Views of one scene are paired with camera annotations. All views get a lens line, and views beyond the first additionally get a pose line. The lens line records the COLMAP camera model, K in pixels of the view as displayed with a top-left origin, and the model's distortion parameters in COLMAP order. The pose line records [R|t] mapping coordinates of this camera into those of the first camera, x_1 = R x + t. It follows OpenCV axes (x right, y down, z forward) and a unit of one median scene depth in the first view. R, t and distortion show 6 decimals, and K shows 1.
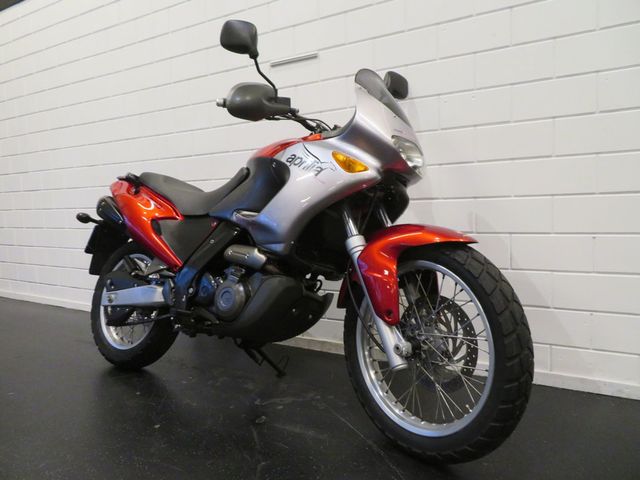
lens RADIAL K [[457.6, 0, 321.6], [0, 457.6, 240.7], [0, 0, 1]] dist [-0.009577, -0.002333]
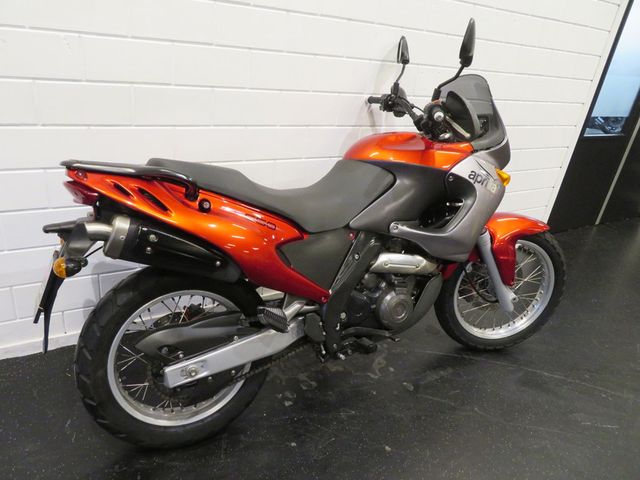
lens RADIAL K [[457.6, 0, 321.6], [0, 457.6, 240.7], [0, 0, 1]] dist [-0.009577, -0.002333]
pose [[0.472678, -0.306090, 0.826368, -1.179958], [-0.069335, 0.921914, 0.381140, -0.427032], [-0.878504, -0.237452, 0.414545, 0.837920]]
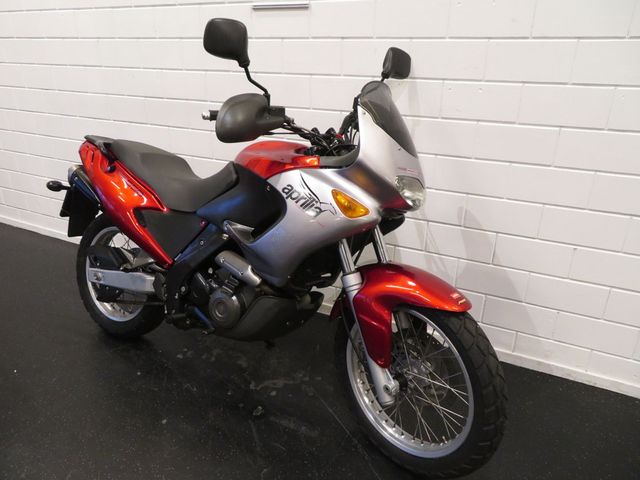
lens RADIAL K [[457.6, 0, 321.6], [0, 457.6, 240.7], [0, 0, 1]] dist [-0.009577, -0.002333]
pose [[0.997282, 0.008281, 0.073209, -0.065349], [-0.031132, 0.947958, 0.316870, -0.385345], [-0.066775, -0.318288, 0.945639, 0.065813]]
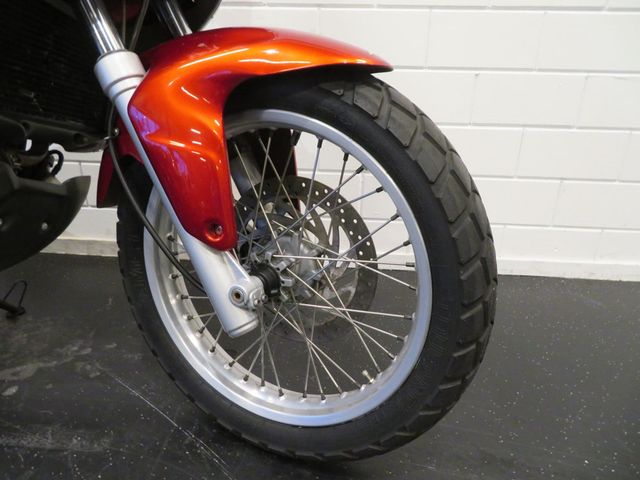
lens RADIAL K [[457.6, 0, 321.6], [0, 457.6, 240.7], [0, 0, 1]] dist [-0.009577, -0.002333]
pose [[0.897419, -0.129186, 0.421842, 0.040431], [-0.011554, 0.948958, 0.315192, 0.019927], [-0.441028, -0.287733, 0.850120, 0.476996]]
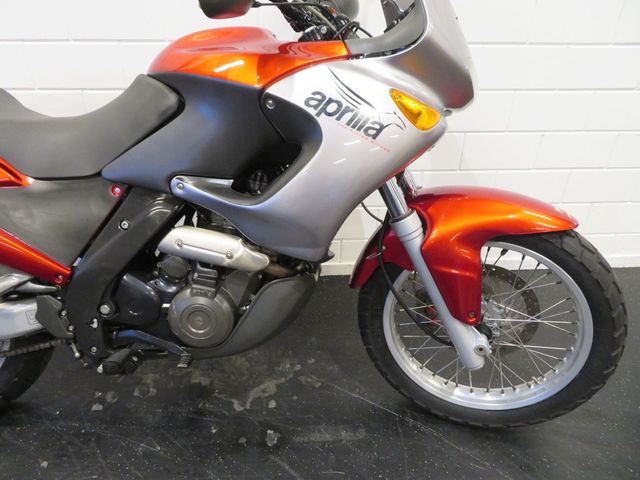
lens RADIAL K [[457.6, 0, 321.6], [0, 457.6, 240.7], [0, 0, 1]] dist [-0.009577, -0.002333]
pose [[0.830767, -0.251861, 0.496379, -0.385957], [0.003709, 0.894258, 0.447537, -0.279373], [-0.556608, -0.369958, 0.743854, 0.519126]]
